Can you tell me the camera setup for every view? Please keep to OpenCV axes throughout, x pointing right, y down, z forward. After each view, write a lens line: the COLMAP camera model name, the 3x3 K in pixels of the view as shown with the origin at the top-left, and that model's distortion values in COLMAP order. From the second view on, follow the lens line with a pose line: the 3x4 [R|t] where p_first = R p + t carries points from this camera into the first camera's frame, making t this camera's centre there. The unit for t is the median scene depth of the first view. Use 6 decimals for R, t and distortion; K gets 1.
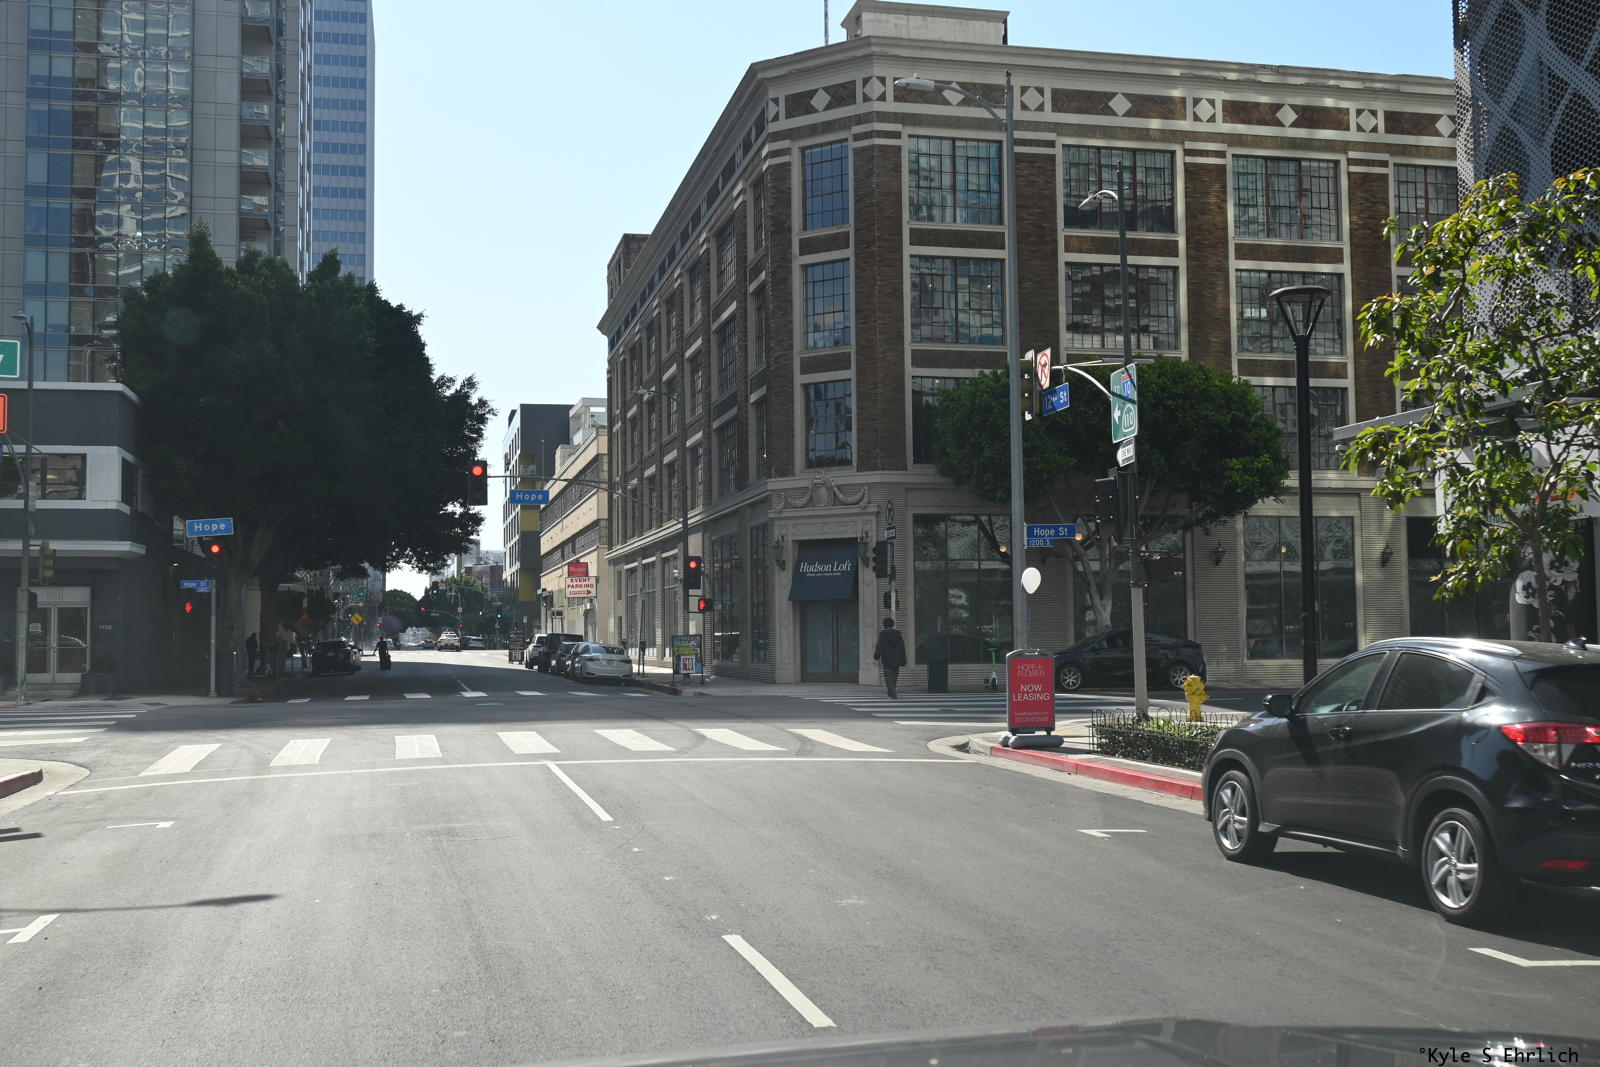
lens RADIAL K [[1685.6, 0, 800.1], [0, 1685.6, 532.1], [0, 0, 1]] dist [-0.018130, 0.000000]
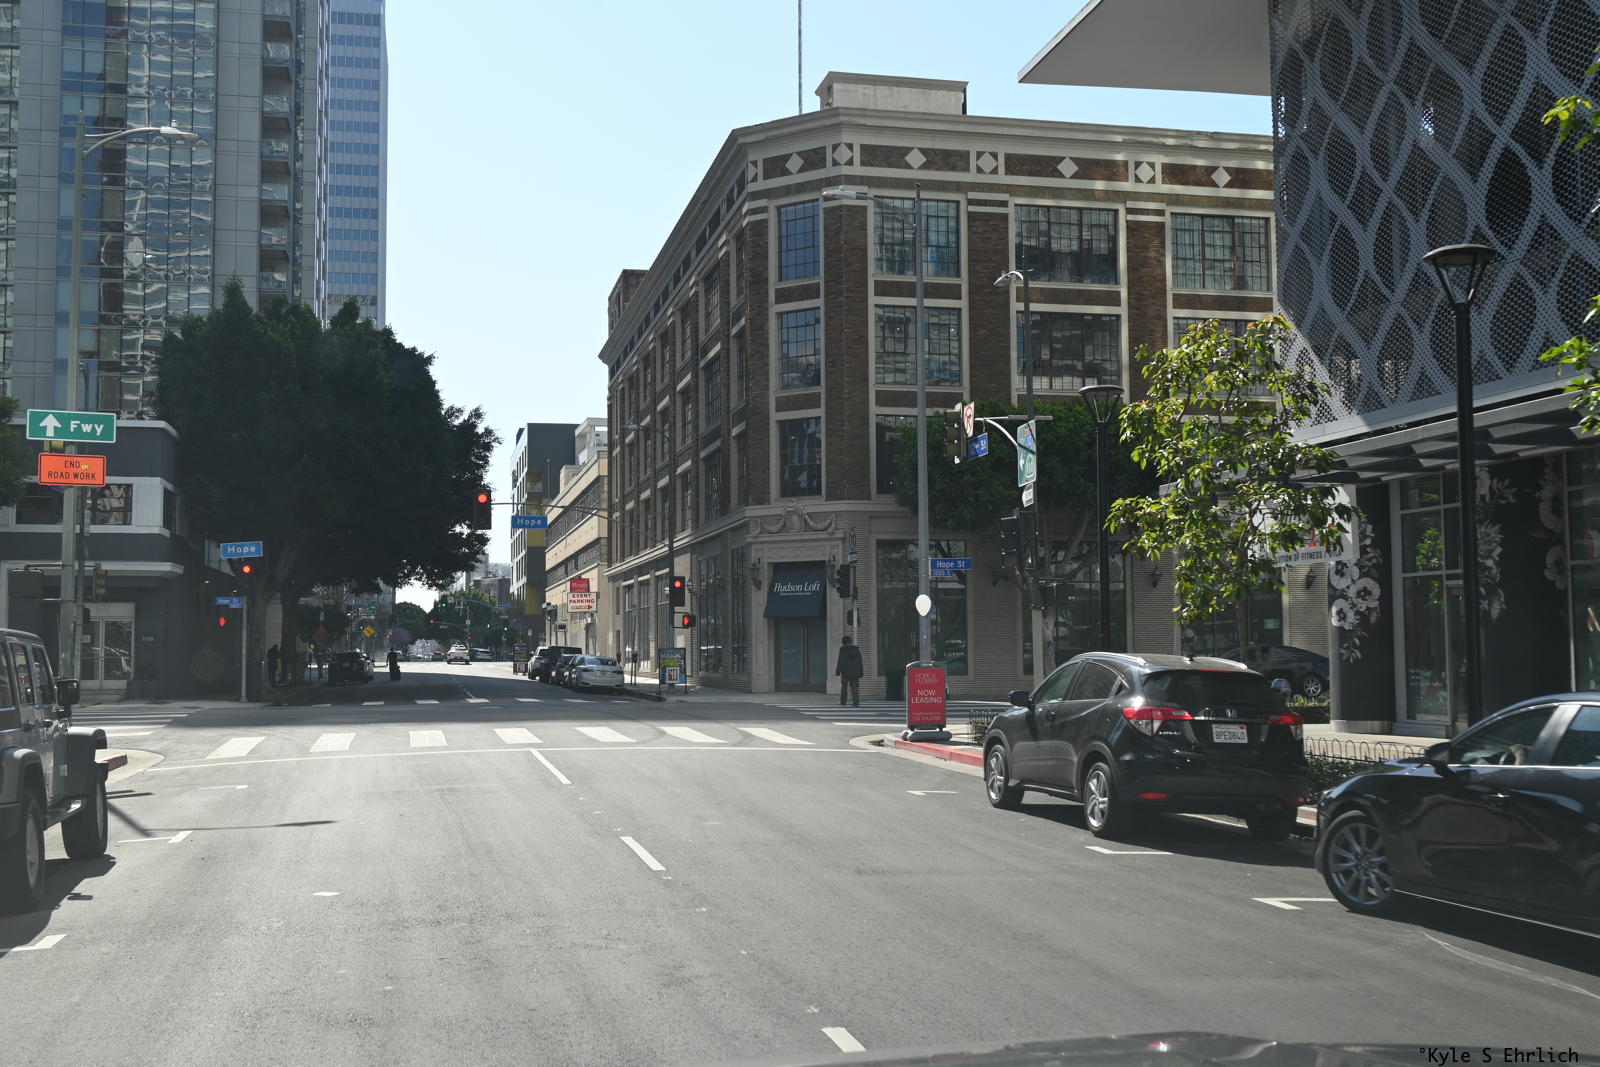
lens RADIAL K [[1685.6, 0, 797.4], [0, 1685.6, 531.8], [0, 0, 1]] dist [-0.018130, 0.000000]
pose [[0.999968, 0.004043, -0.006854, 0.021874], [-0.004100, 0.999957, -0.008350, -0.006098], [0.006820, 0.008378, 0.999942, -0.099061]]
